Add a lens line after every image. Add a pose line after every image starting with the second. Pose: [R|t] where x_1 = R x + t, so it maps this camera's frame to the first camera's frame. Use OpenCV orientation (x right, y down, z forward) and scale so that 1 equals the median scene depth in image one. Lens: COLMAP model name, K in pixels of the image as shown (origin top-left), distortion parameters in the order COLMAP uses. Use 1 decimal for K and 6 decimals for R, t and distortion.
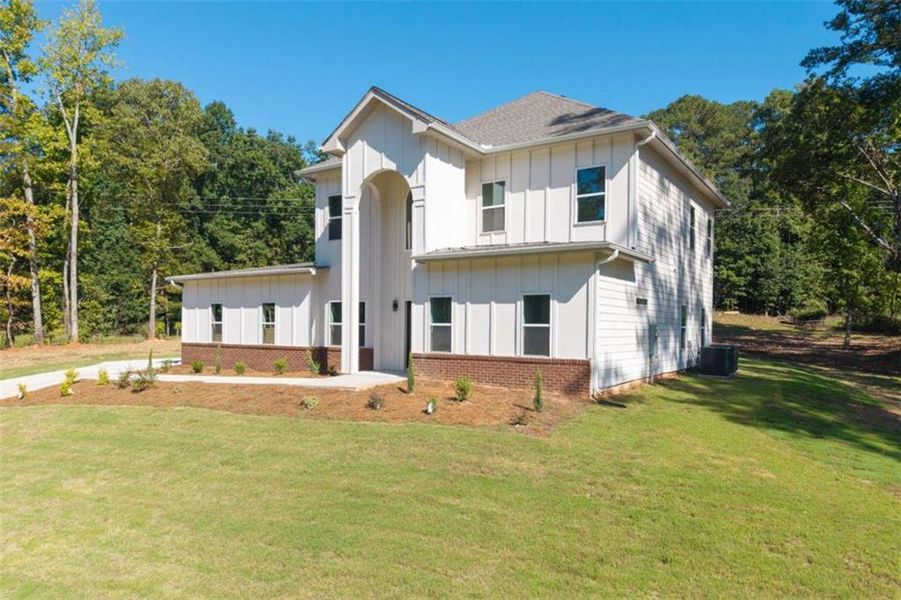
lens RADIAL K [[617.1, 0, 449.7], [0, 617.1, 342.8], [0, 0, 1]] dist [-0.000820, 0.000381]
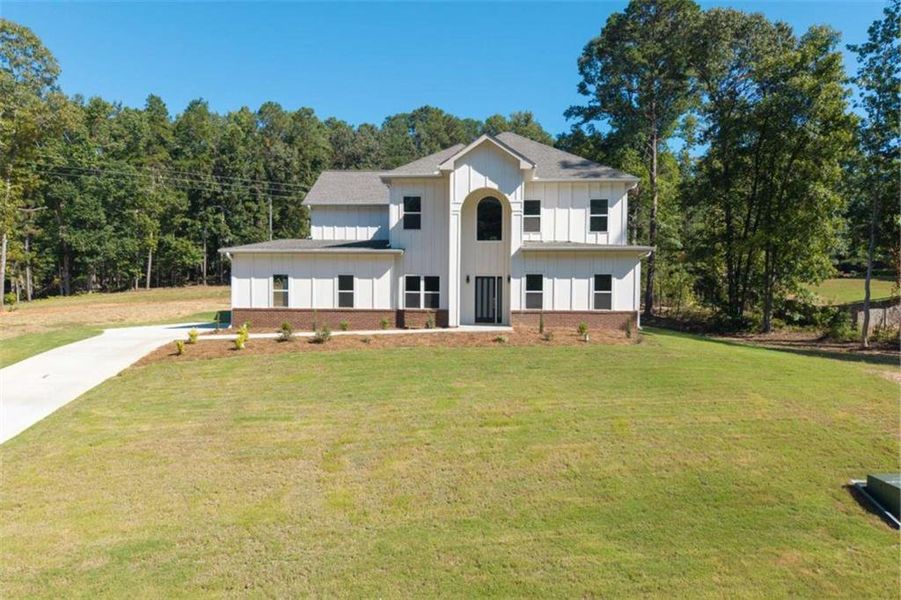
lens RADIAL K [[609.4, 0, 453.0], [0, 609.4, 324.4], [0, 0, 1]] dist [0.006167, 0.001526]
pose [[0.865395, -0.018566, 0.500746, -0.941523], [0.014599, 0.999823, 0.011840, 0.031169], [-0.500878, -0.002936, 0.865513, -0.236449]]
